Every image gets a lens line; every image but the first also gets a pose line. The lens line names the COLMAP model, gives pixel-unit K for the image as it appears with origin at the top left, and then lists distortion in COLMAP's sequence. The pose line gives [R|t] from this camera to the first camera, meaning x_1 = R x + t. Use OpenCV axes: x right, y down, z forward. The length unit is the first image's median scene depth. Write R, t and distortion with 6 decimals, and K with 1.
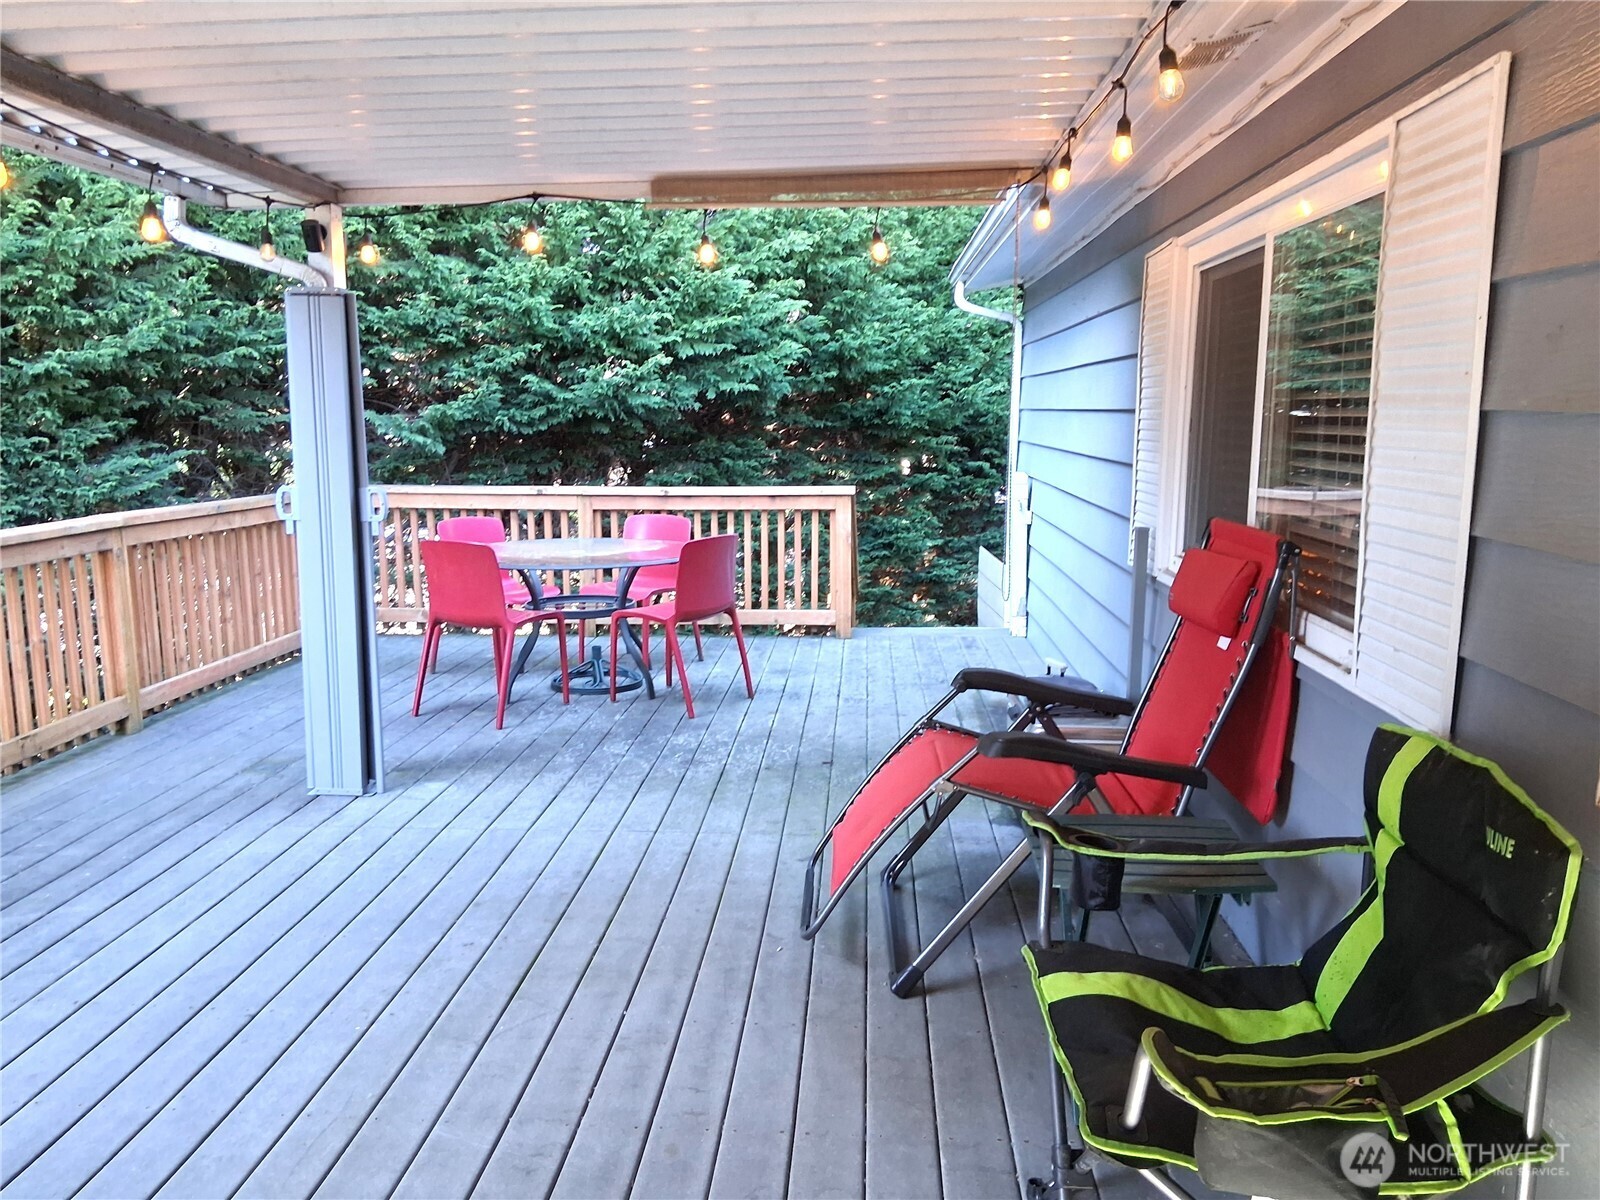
lens RADIAL K [[1215.0, 0, 800.0], [0, 1215.0, 600.0], [0, 0, 1]] dist [0.045715, -0.087181]
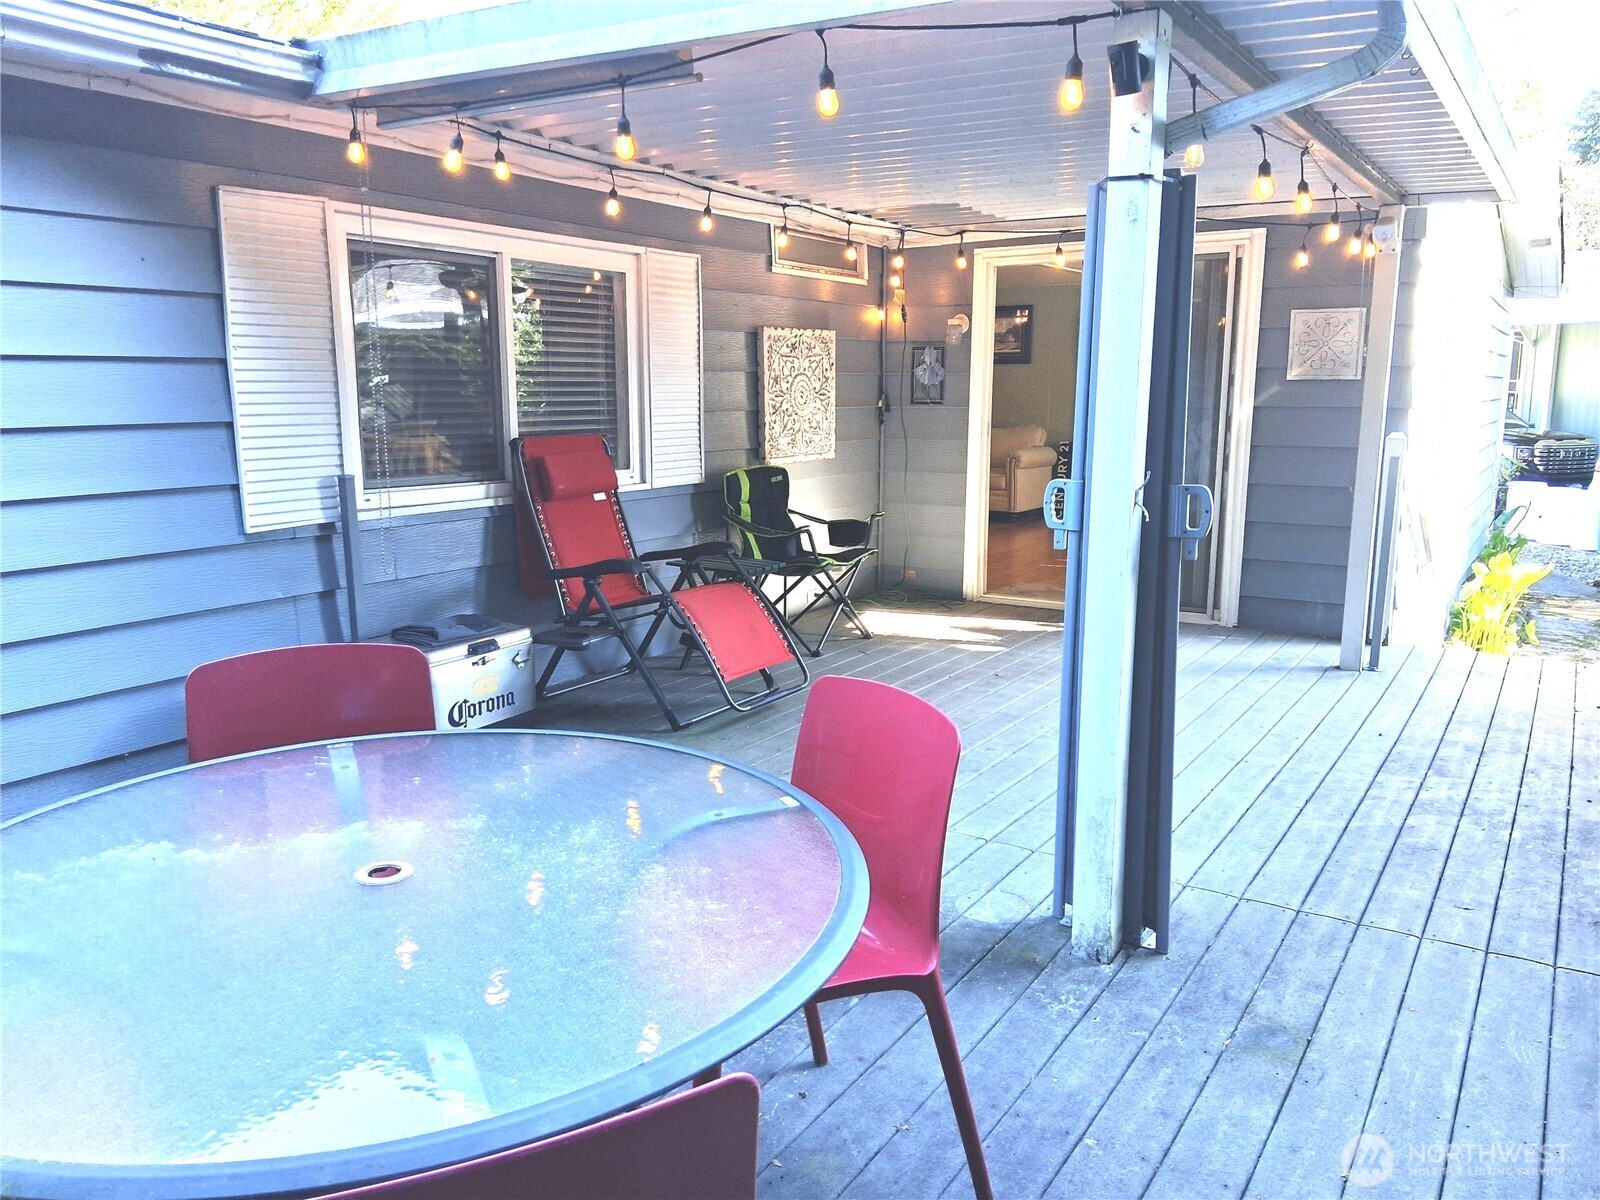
lens RADIAL K [[1203.4, 0, 797.3], [0, 1203.4, 591.5], [0, 0, 1]] dist [0.107227, -0.169616]
pose [[-0.866027, -0.096998, 0.490498, -0.489844], [0.067919, 0.949087, 0.307605, -0.223951], [-0.495362, 0.299709, -0.815347, 1.449083]]
